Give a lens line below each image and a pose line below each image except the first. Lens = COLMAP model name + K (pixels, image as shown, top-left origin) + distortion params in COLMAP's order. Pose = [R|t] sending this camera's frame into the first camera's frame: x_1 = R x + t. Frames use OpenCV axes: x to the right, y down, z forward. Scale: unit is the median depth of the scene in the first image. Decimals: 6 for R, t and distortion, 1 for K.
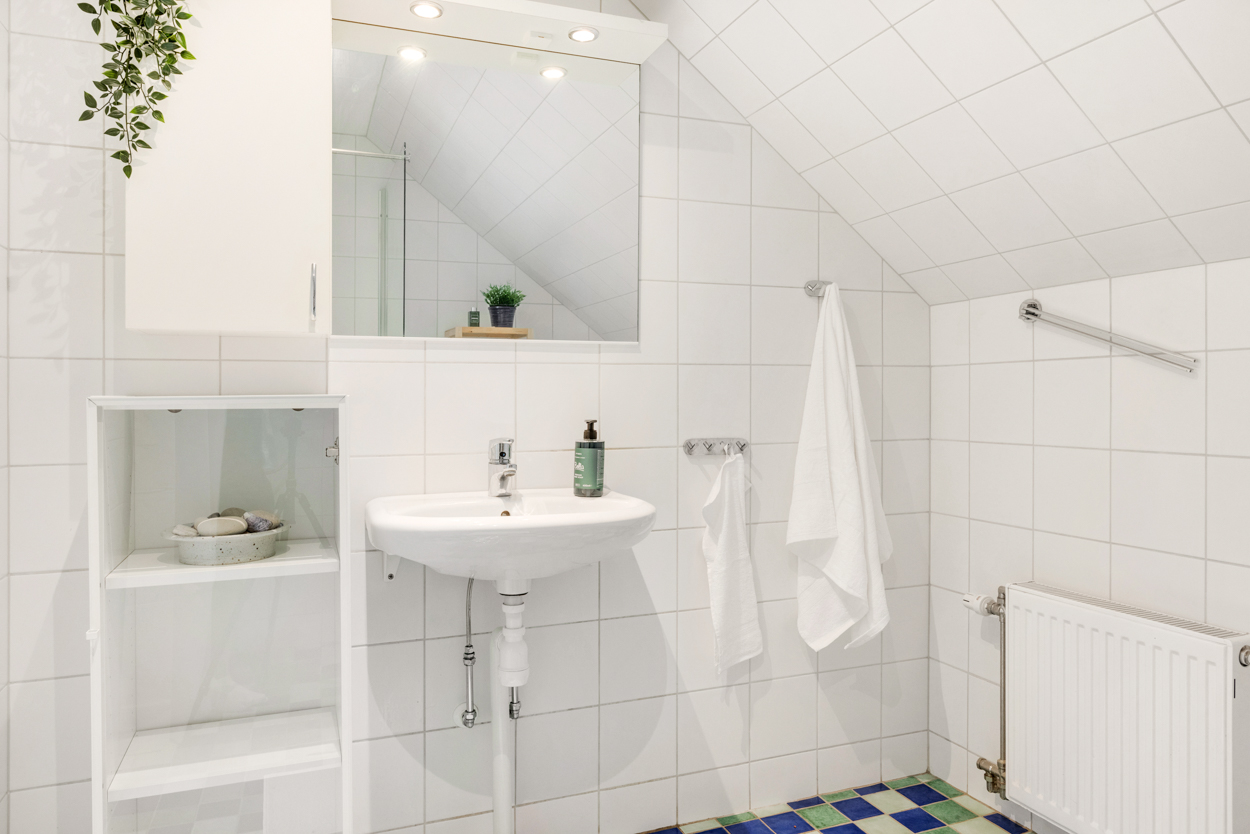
lens RADIAL K [[833.2, 0, 624.4], [0, 833.2, 407.7], [0, 0, 1]] dist [-0.005521, 0.004892]
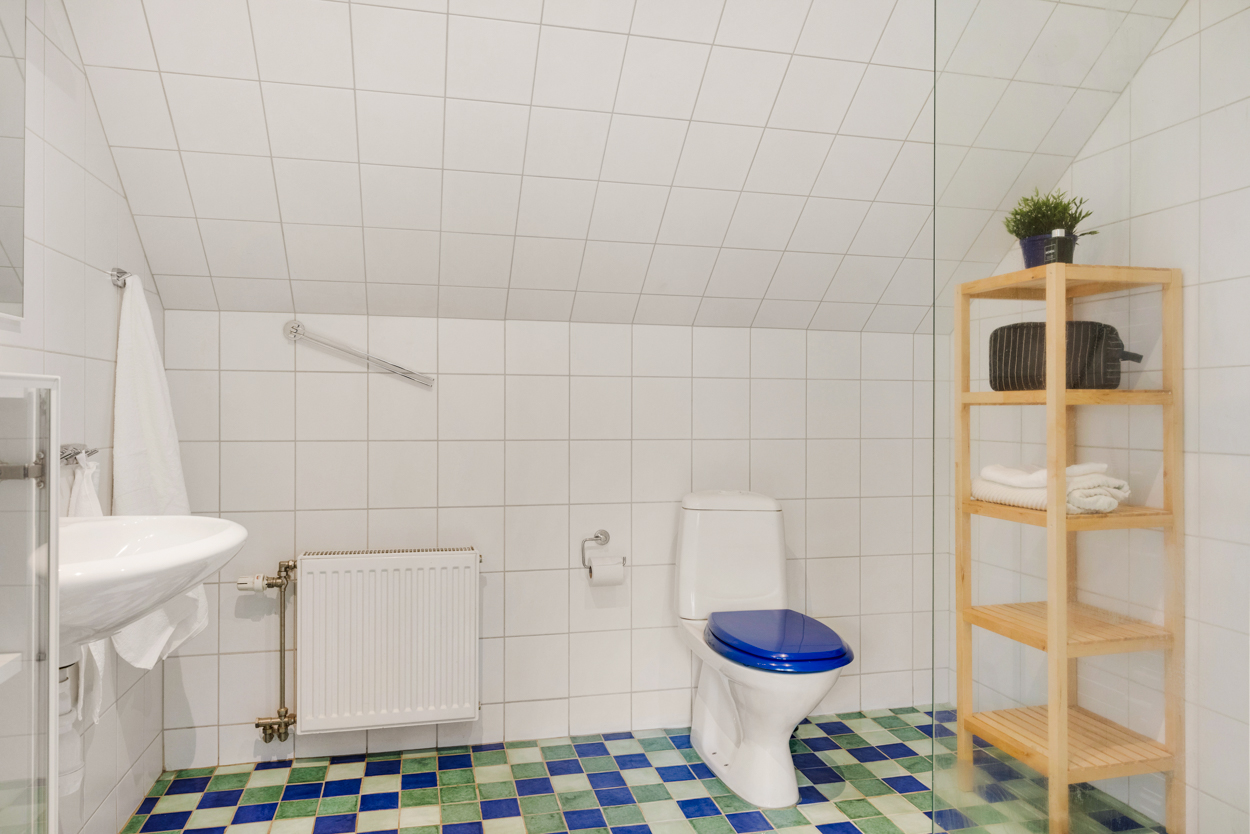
lens RADIAL K [[833.2, 0, 626.4], [0, 833.2, 418.4], [0, 0, 1]] dist [-0.005521, 0.004892]
pose [[0.134111, -0.002306, 0.990964, -0.640638], [0.001872, 0.999996, 0.002074, 0.010215], [-0.990965, 0.001577, 0.134115, 0.353300]]
